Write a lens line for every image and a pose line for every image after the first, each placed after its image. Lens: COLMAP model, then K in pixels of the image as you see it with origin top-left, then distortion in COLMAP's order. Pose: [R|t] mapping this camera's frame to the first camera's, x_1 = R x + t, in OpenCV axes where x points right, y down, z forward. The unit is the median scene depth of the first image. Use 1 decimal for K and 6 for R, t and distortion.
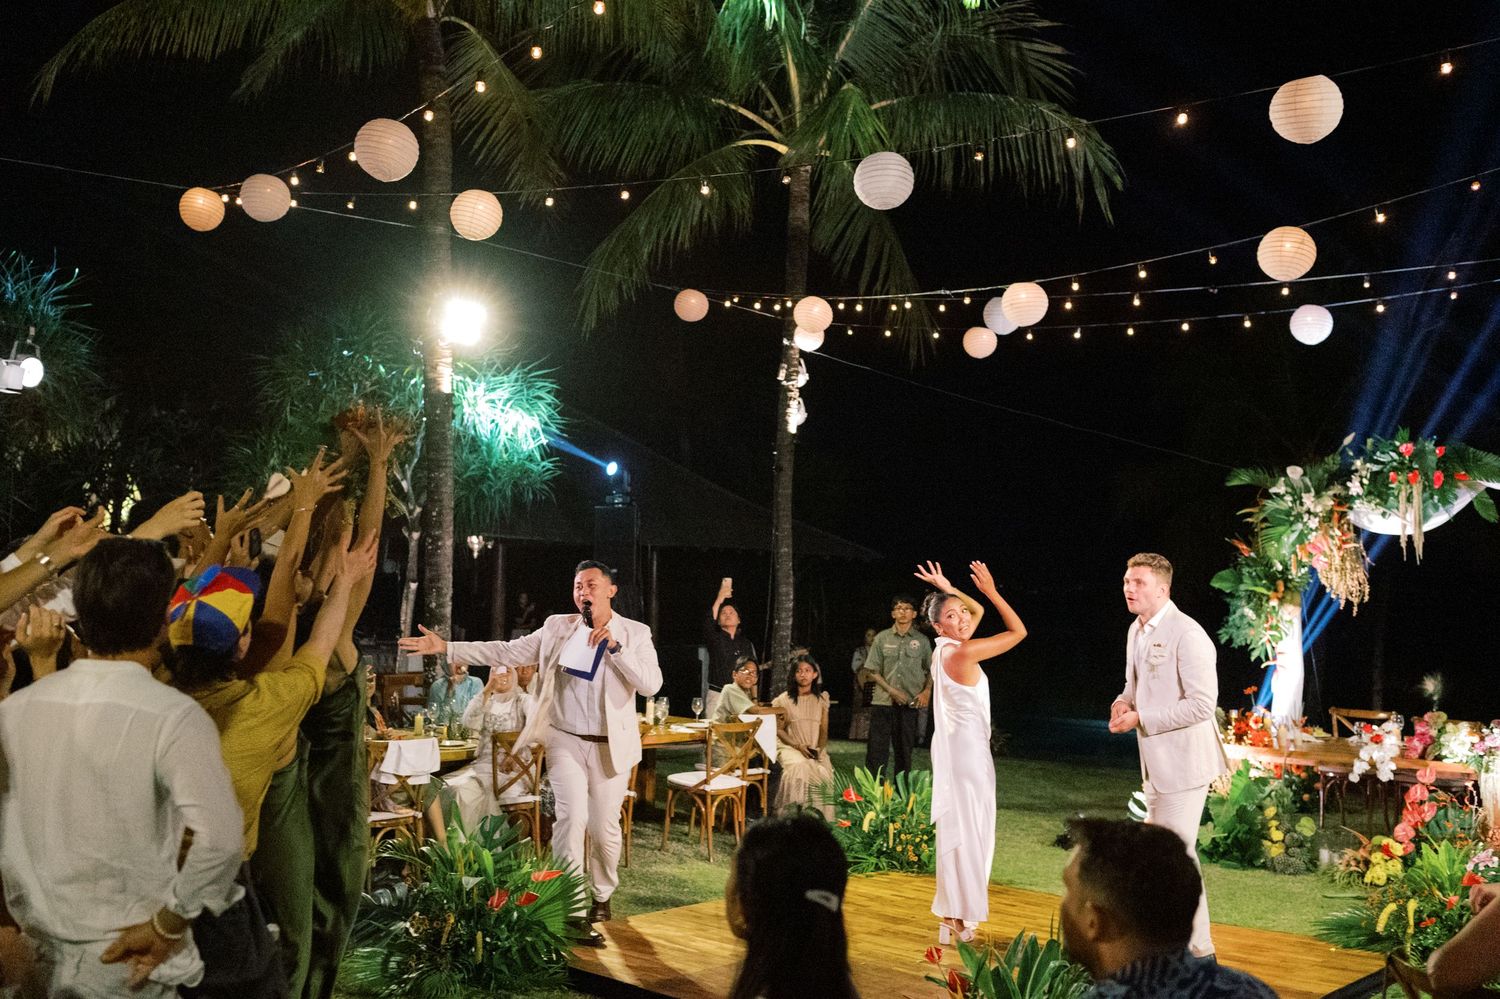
lens RADIAL K [[1491.5, 0, 716.5], [0, 1491.5, 499.2], [0, 0, 1]] dist [-0.003442, 0.000000]
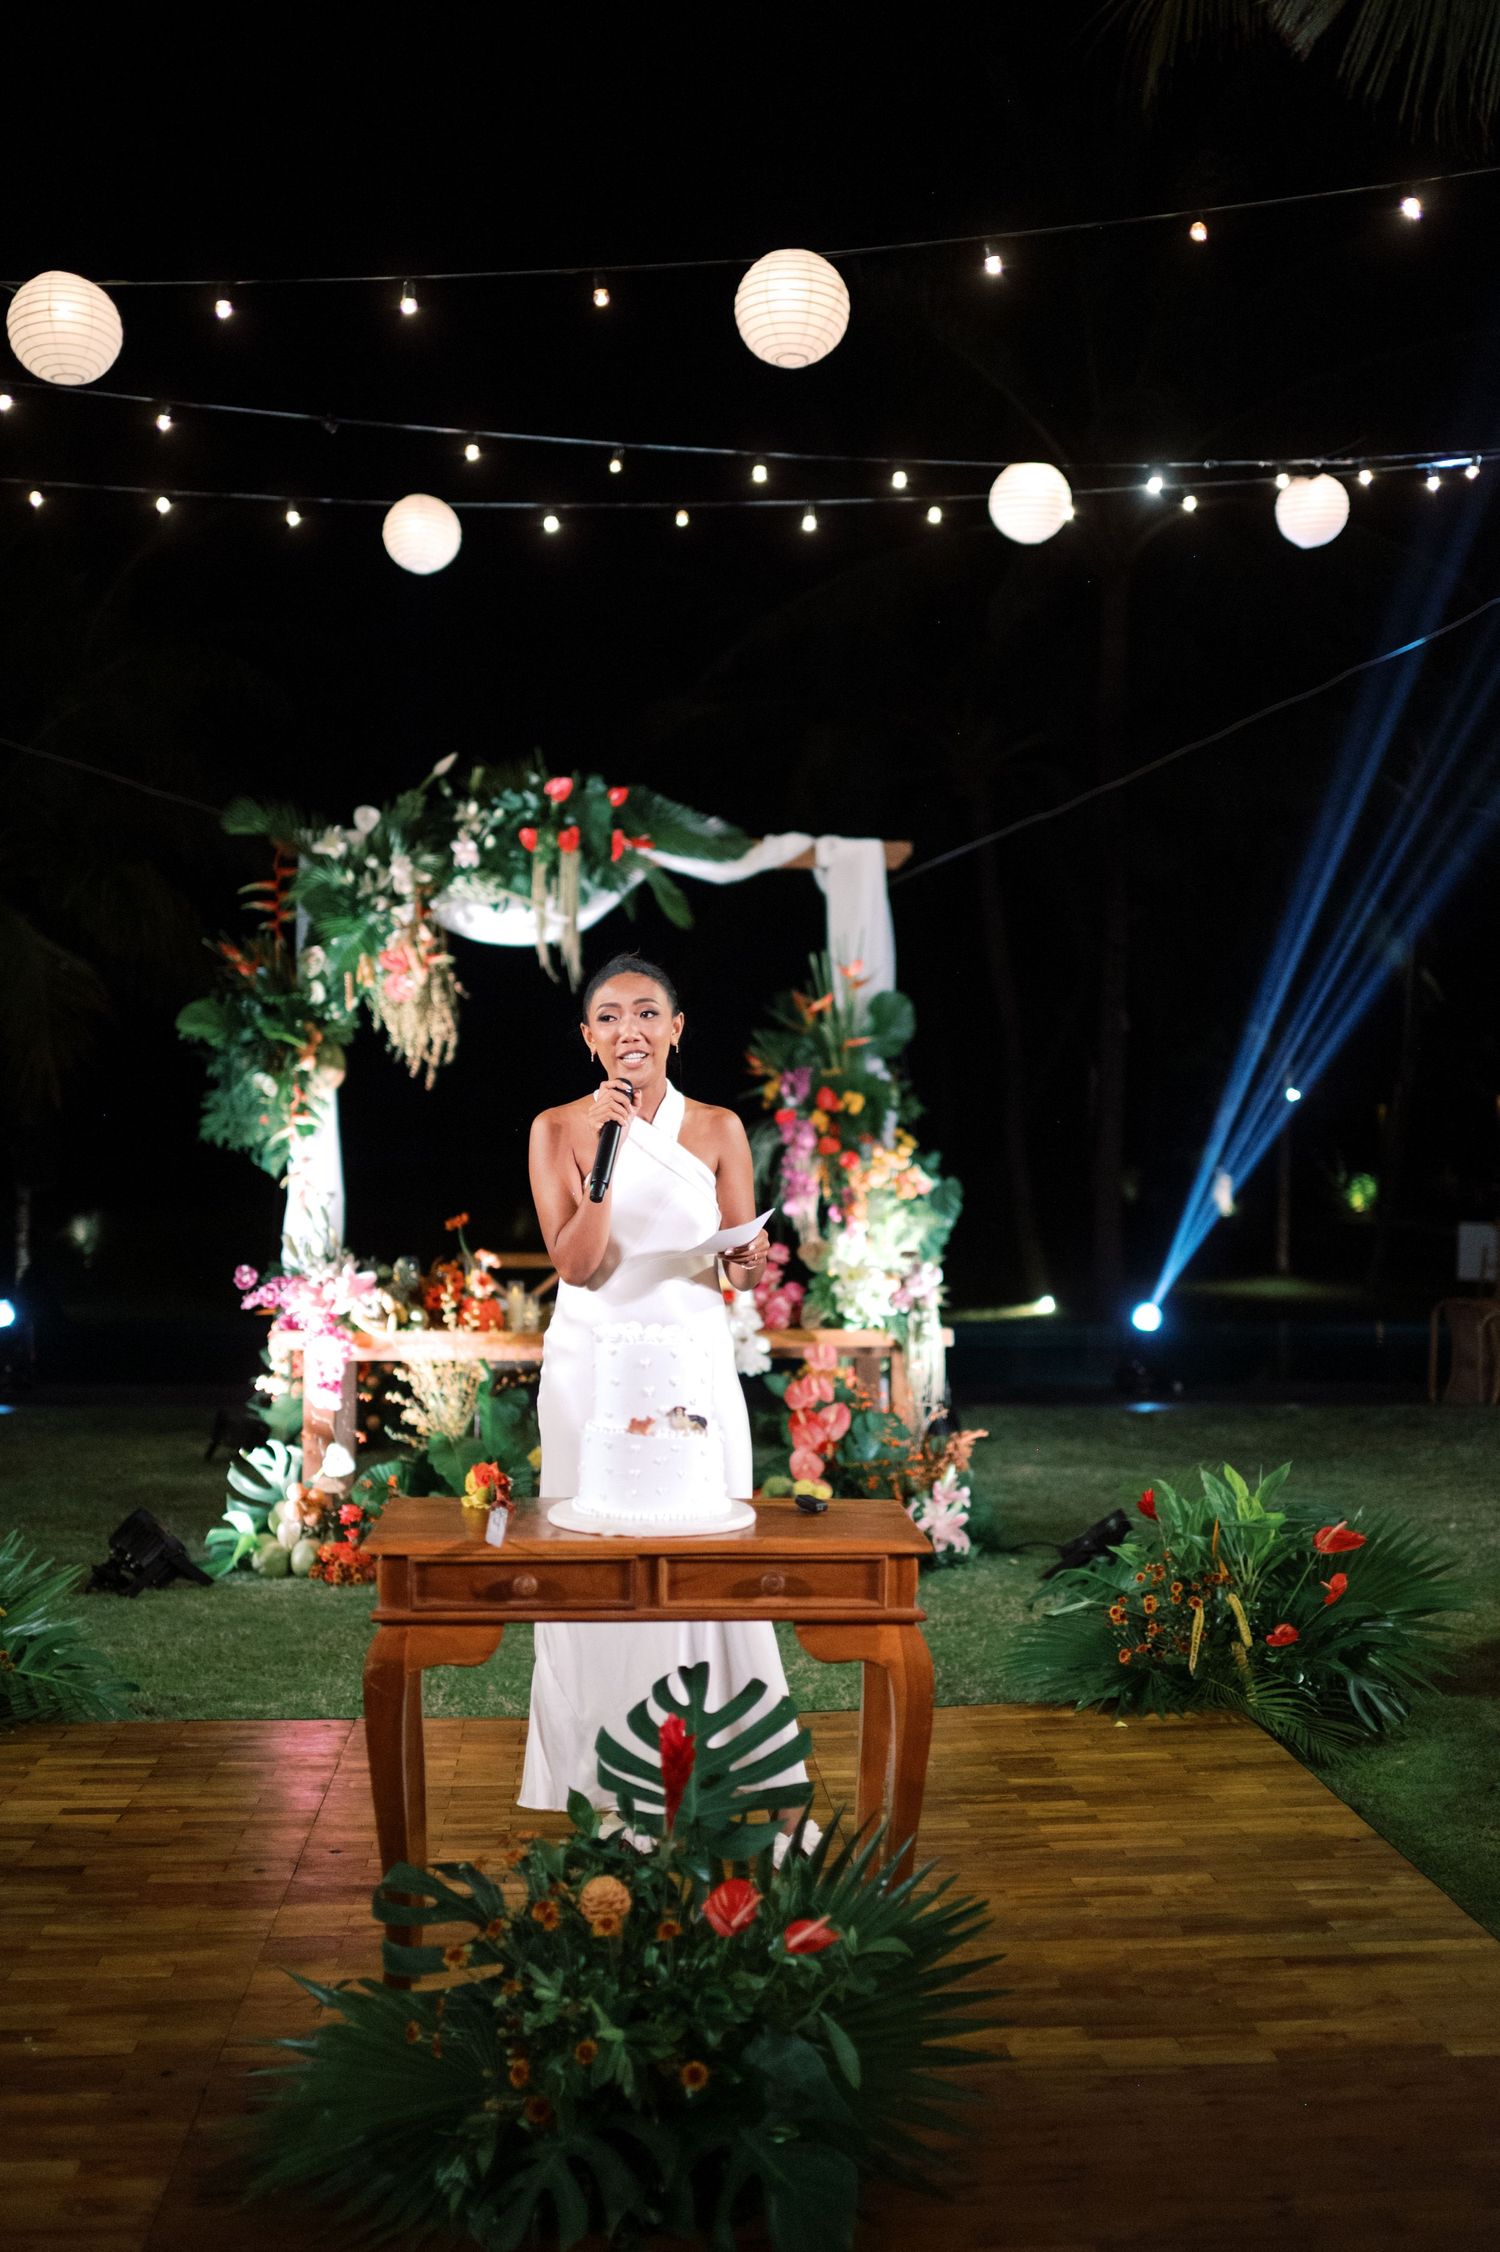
lens RADIAL K [[2239.2, 0, 762.4], [0, 2239.2, 1126.3], [0, 0, 1]] dist [-0.003442, 0.000000]
pose [[0.663455, -0.009649, 0.748154, -0.115006], [-0.042731, 0.997796, 0.050761, 0.045476], [-0.746995, -0.065647, 0.661580, 0.360564]]
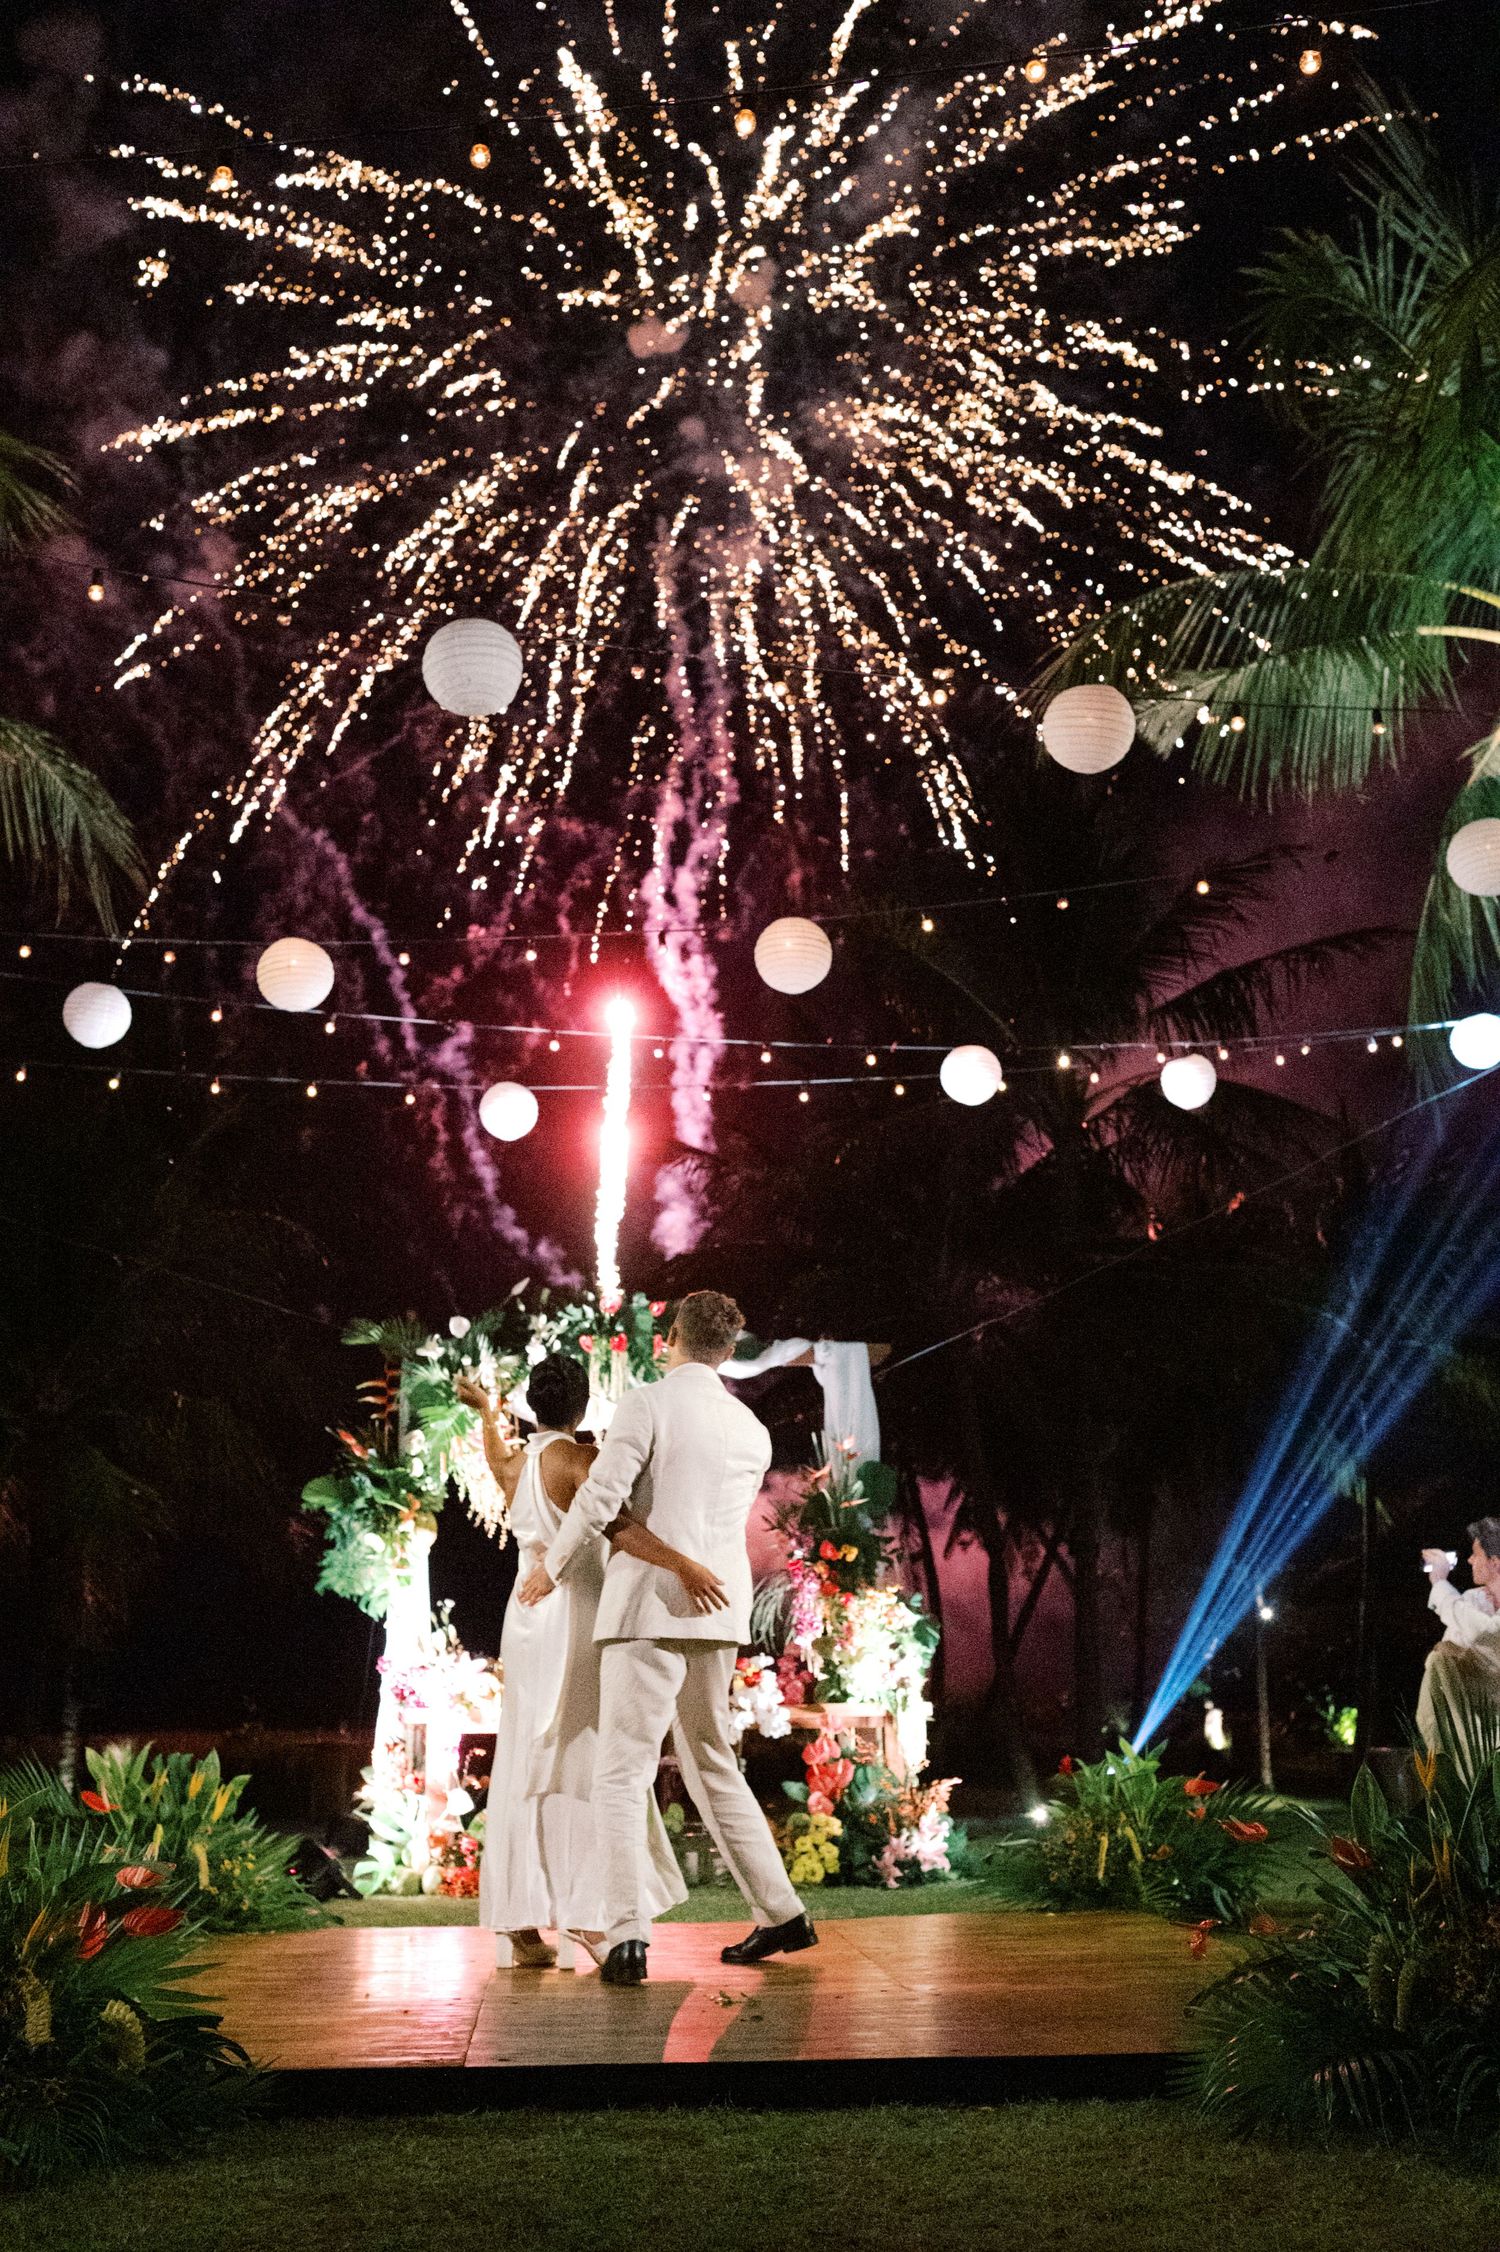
lens RADIAL K [[2239.2, 0, 759.7], [0, 2239.2, 1127.9], [0, 0, 1]] dist [-0.003442, 0.000000]
pose [[0.661874, 0.165078, 0.731213, -0.276272], [-0.026311, 0.979966, -0.197420, 0.090168], [-0.749153, 0.111428, 0.652957, 0.228292]]
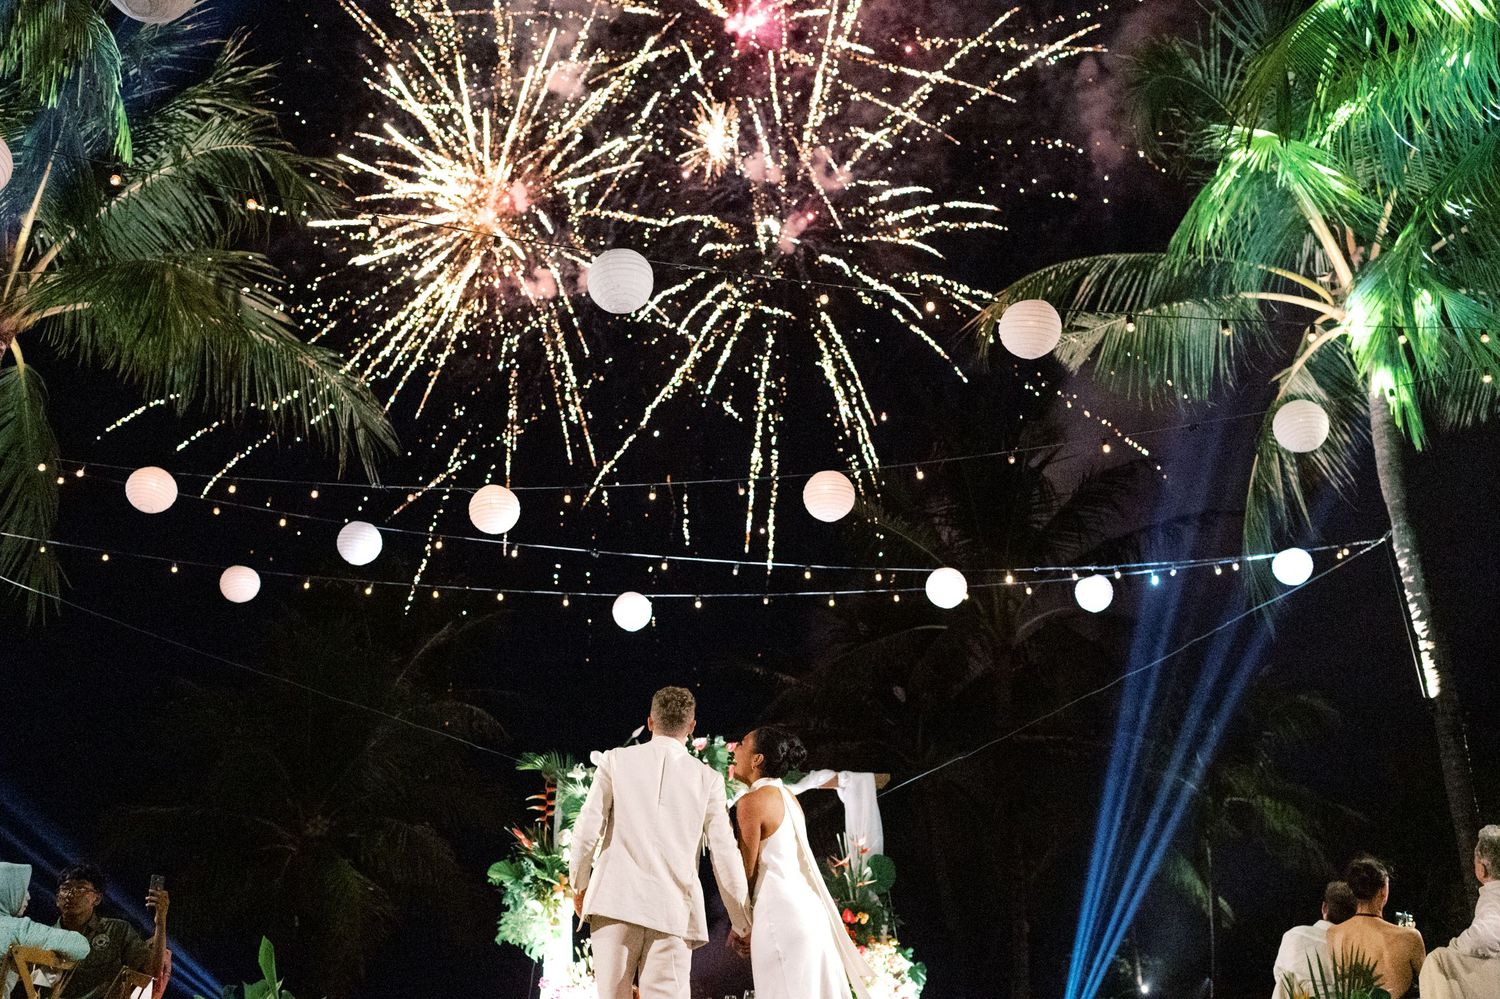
lens RADIAL K [[1491.5, 0, 751.4], [0, 1491.5, 510.5], [0, 0, 1]] dist [-0.003442, 0.000000]
pose [[0.679464, 0.241767, 0.692732, -0.266801], [-0.037523, 0.954365, -0.296275, 0.114806], [-0.732749, 0.175315, 0.657528, 0.246185]]
